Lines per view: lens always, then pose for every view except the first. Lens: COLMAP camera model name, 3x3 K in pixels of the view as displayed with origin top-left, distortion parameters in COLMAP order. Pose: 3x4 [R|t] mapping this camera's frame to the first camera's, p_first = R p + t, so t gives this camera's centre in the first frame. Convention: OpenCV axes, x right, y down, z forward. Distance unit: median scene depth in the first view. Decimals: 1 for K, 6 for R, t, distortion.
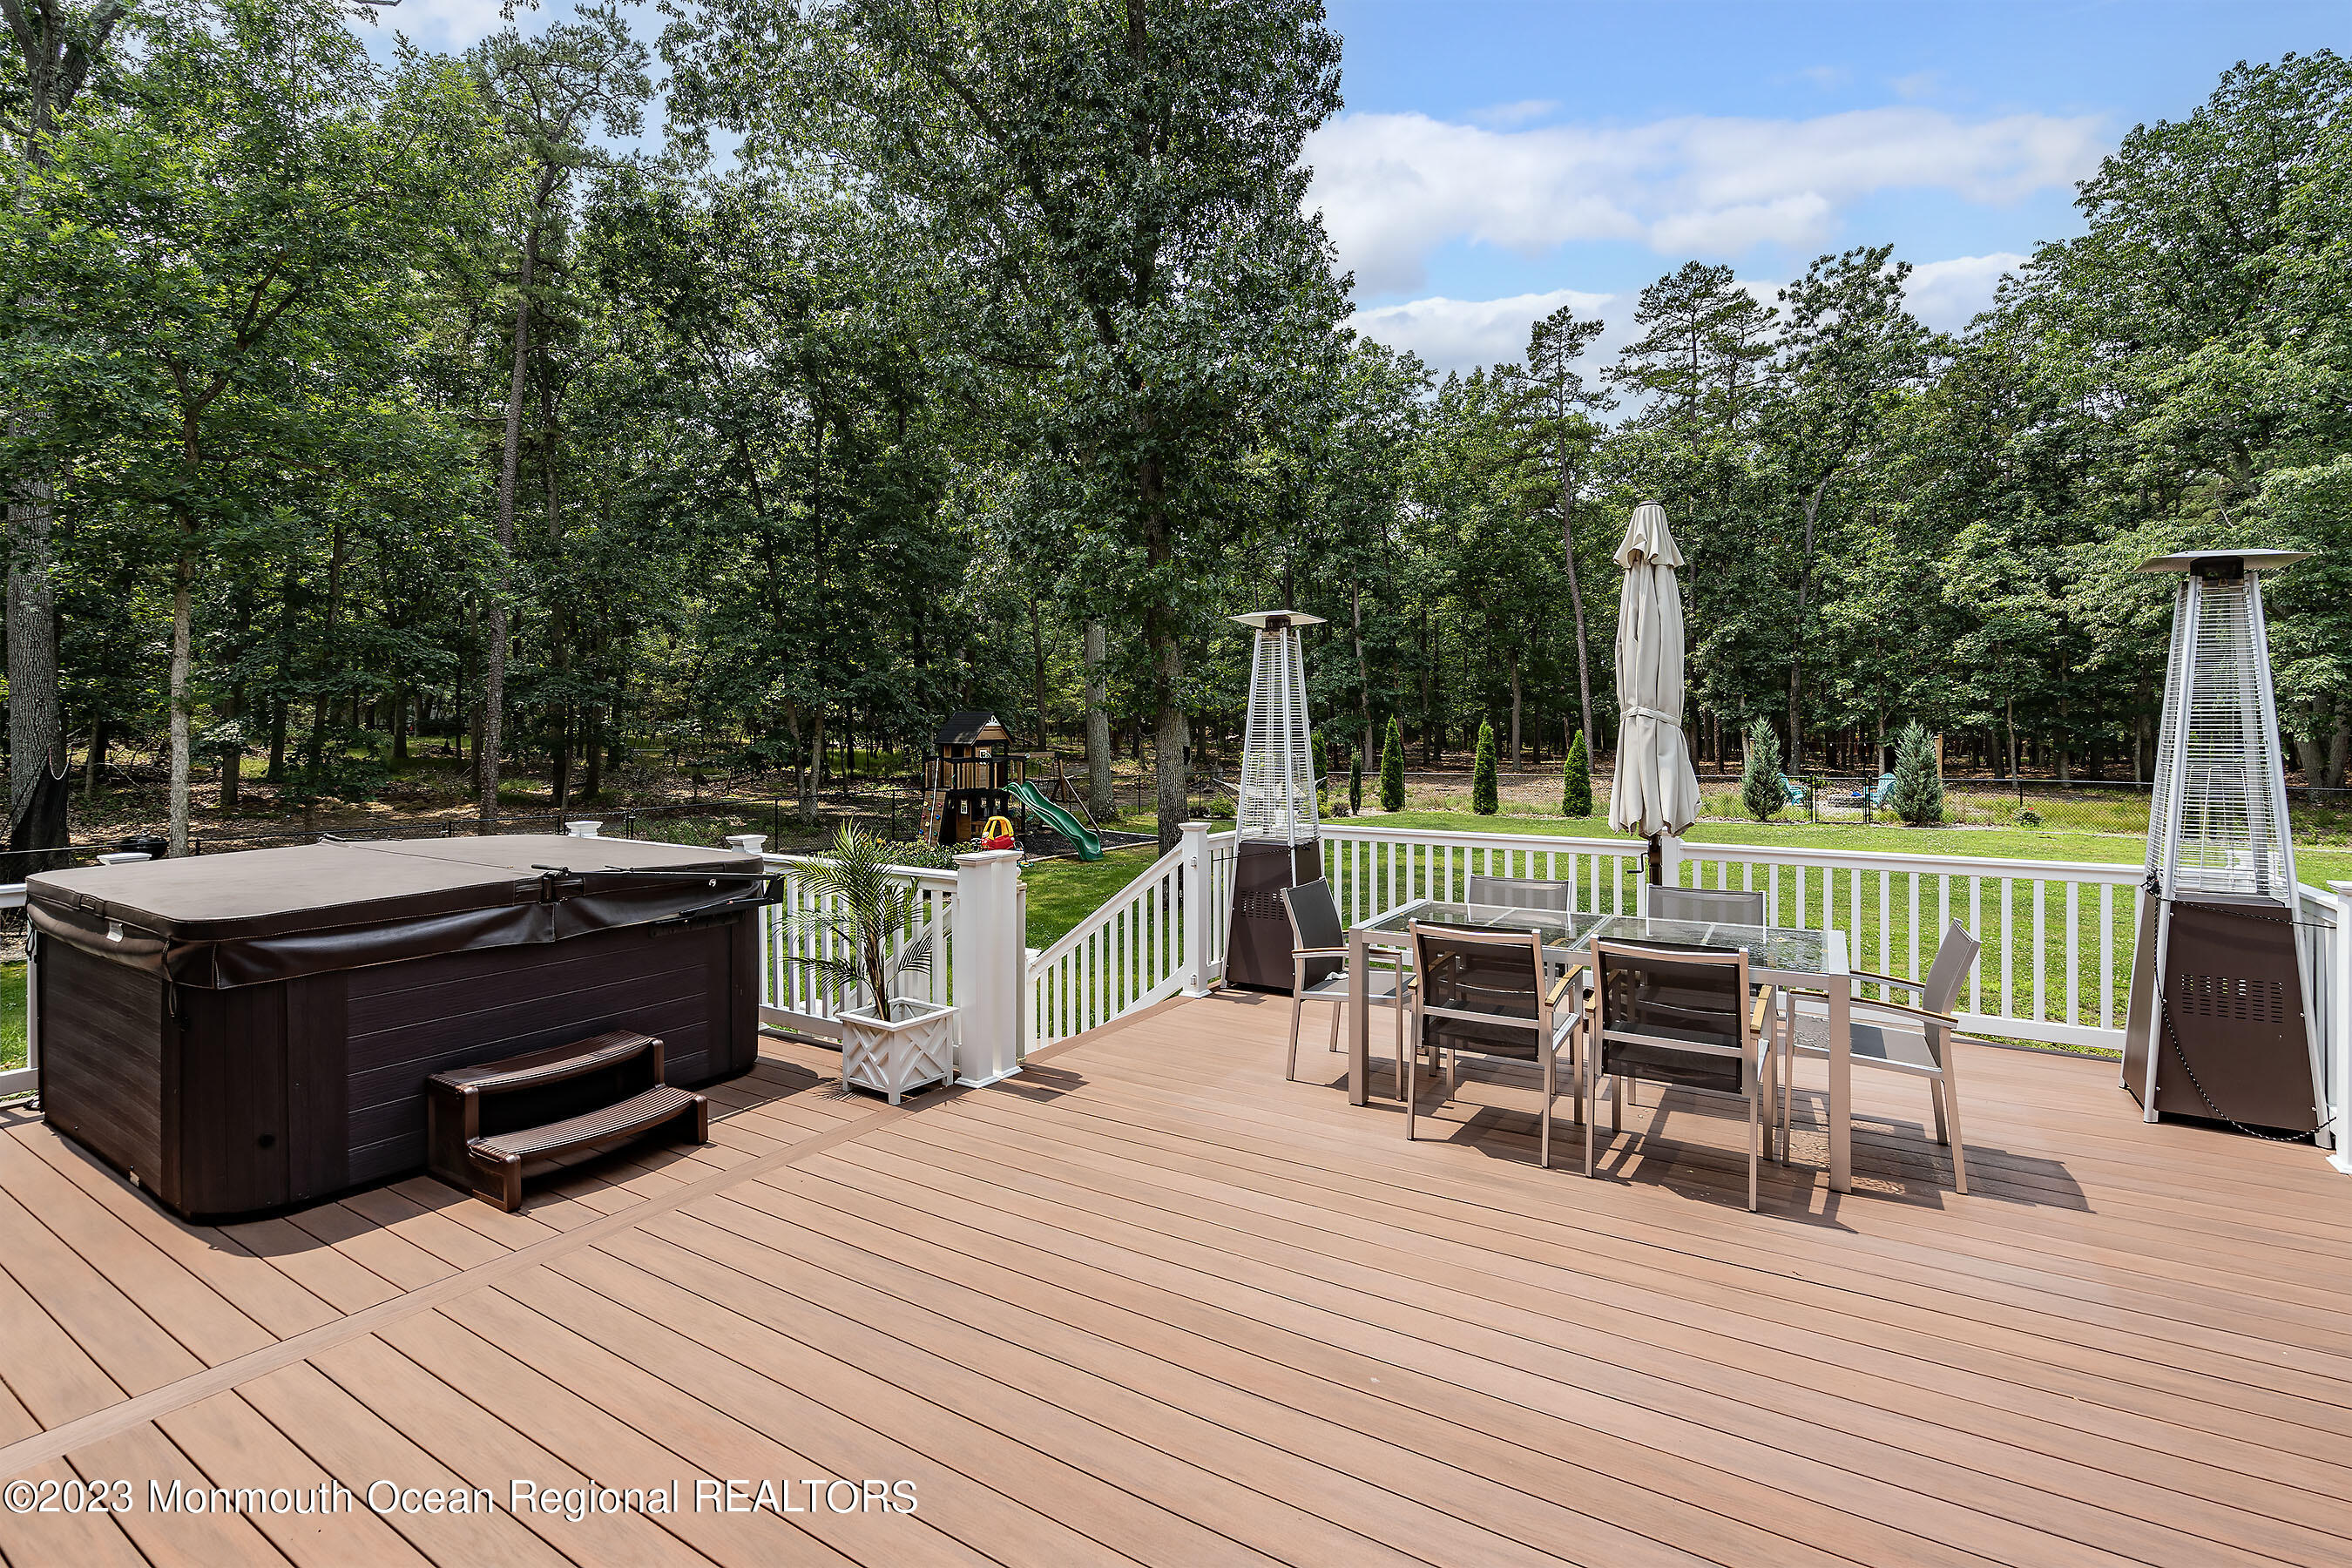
lens RADIAL K [[1099.4, 0, 1159.4], [0, 1099.4, 735.5], [0, 0, 1]] dist [-0.000538, -0.000076]
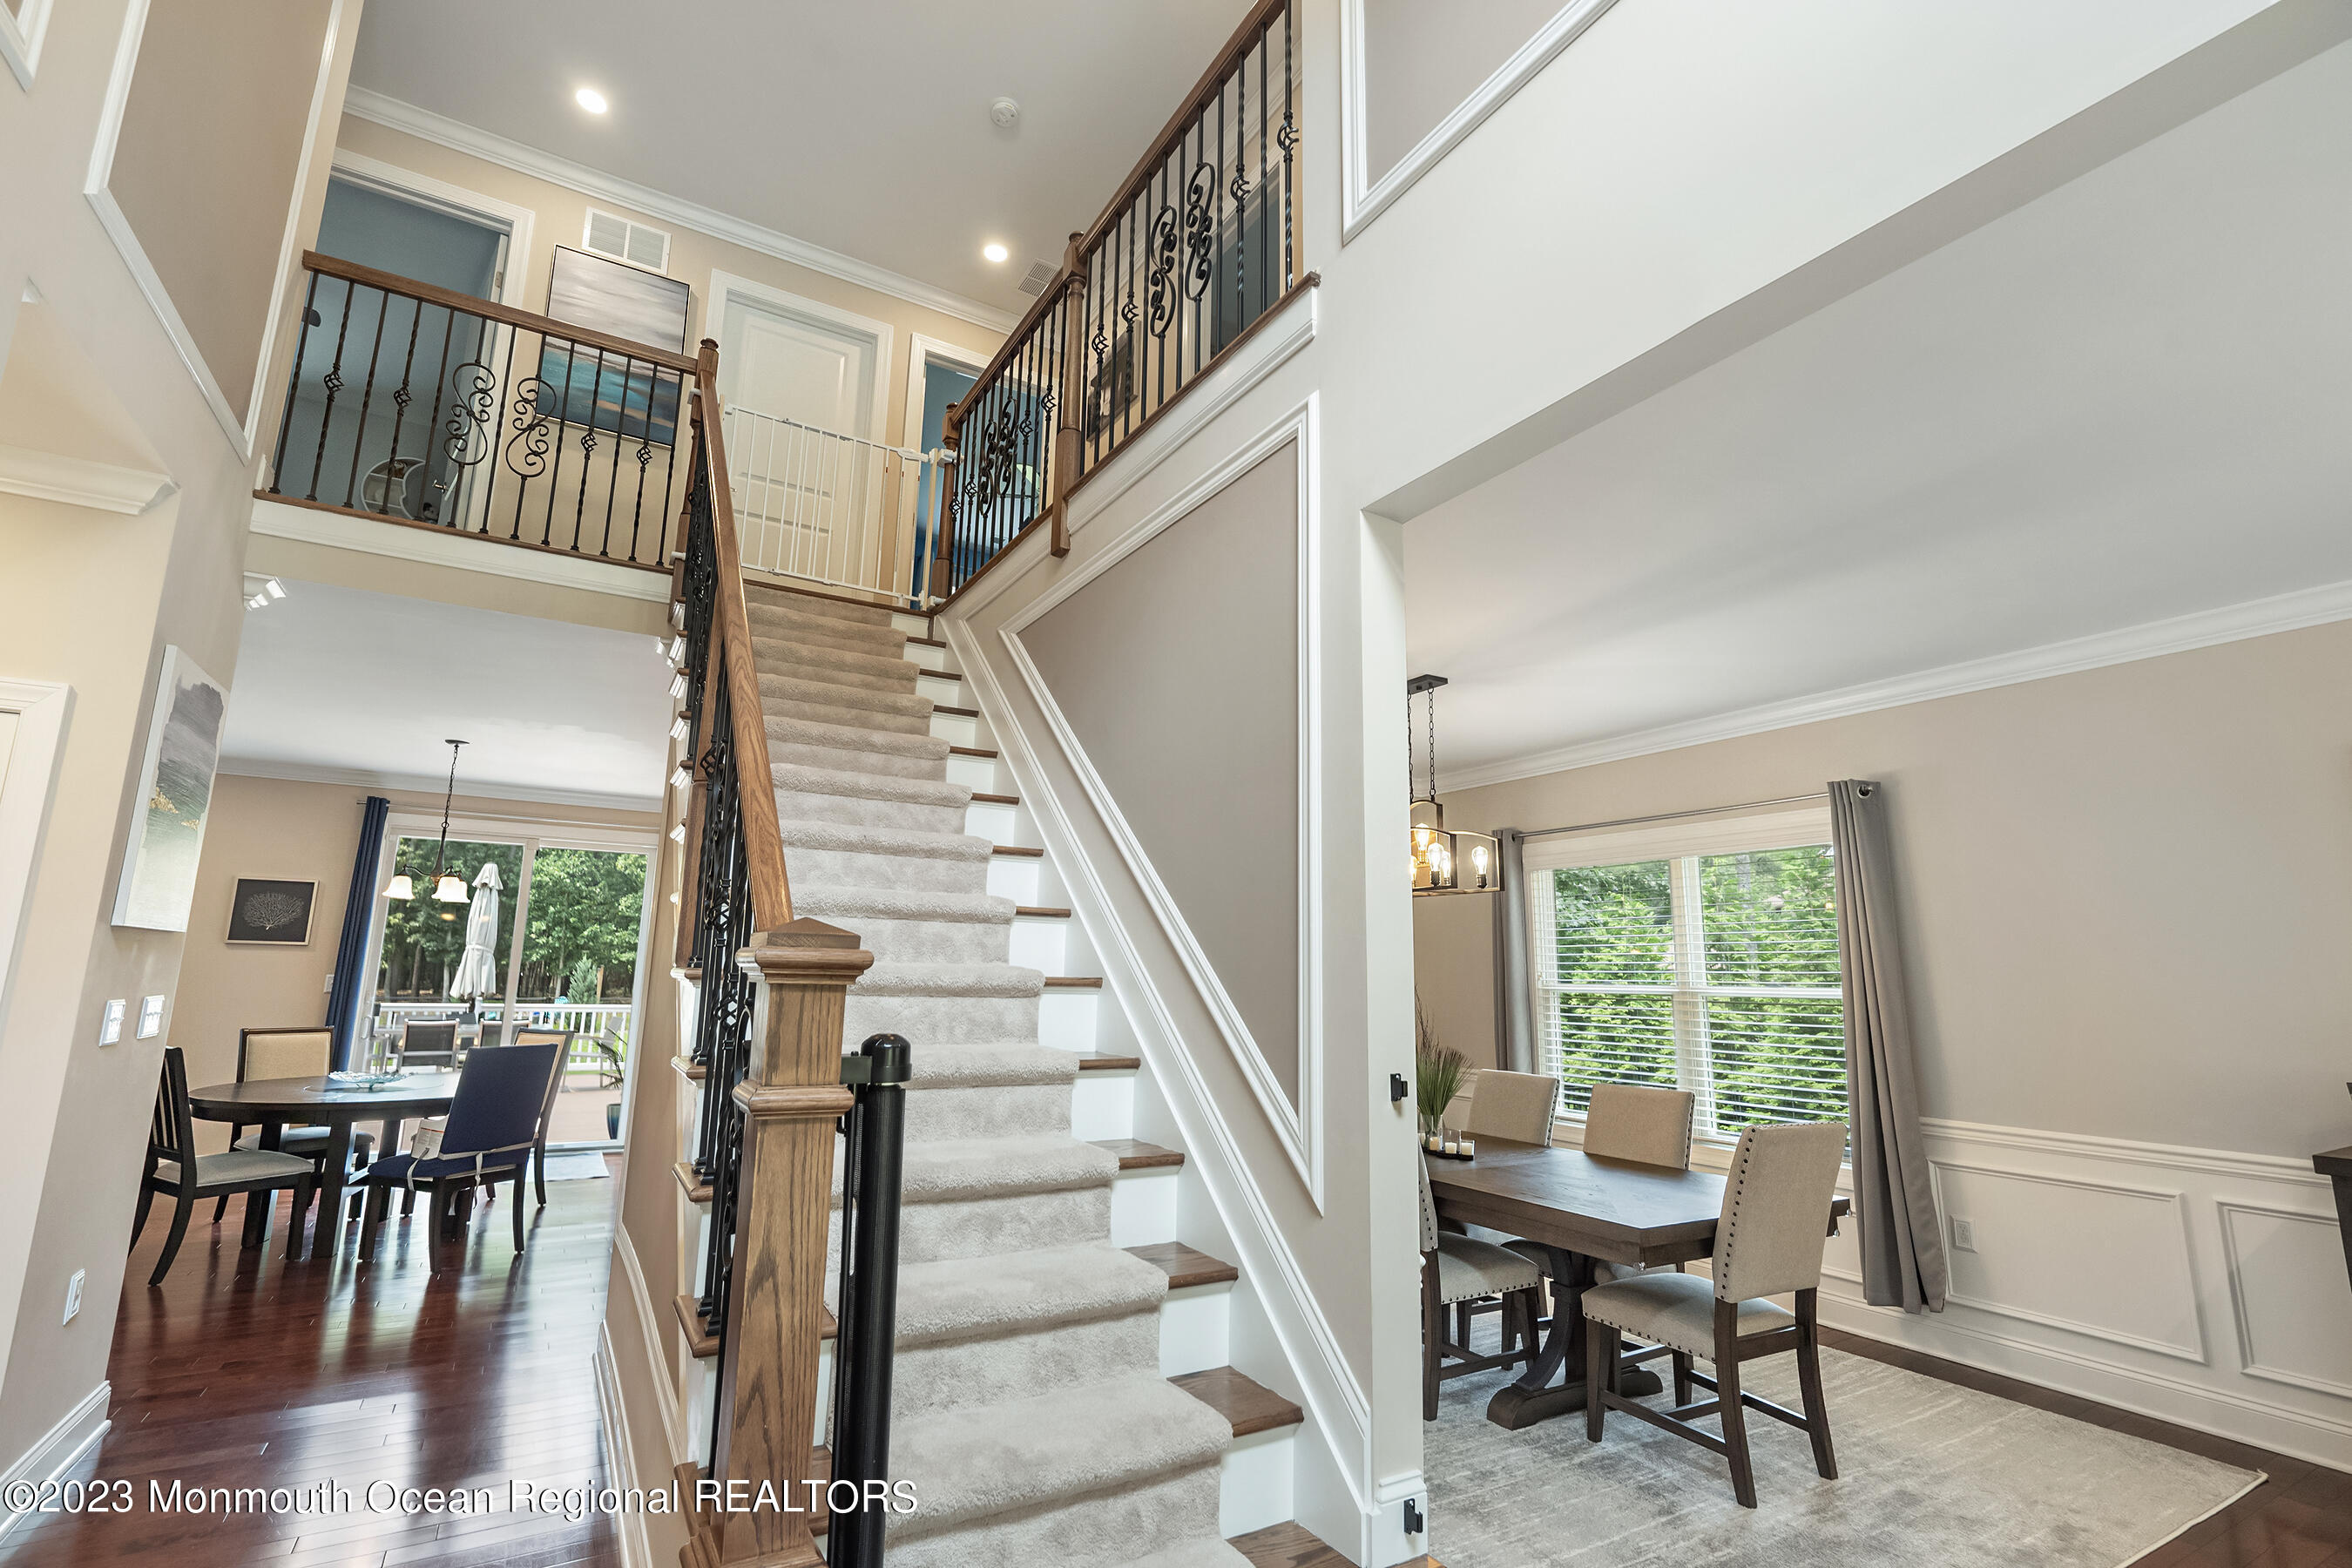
lens RADIAL K [[1082.2, 0, 1170.7], [0, 1082.2, 774.5], [0, 0, 1]] dist [-0.004121, -0.000091]
pose [[0.462834, 0.174862, 0.869027, -0.162233], [-0.016884, 0.981912, -0.188584, 0.004602], [-0.886284, 0.072610, 0.457414, -0.242969]]
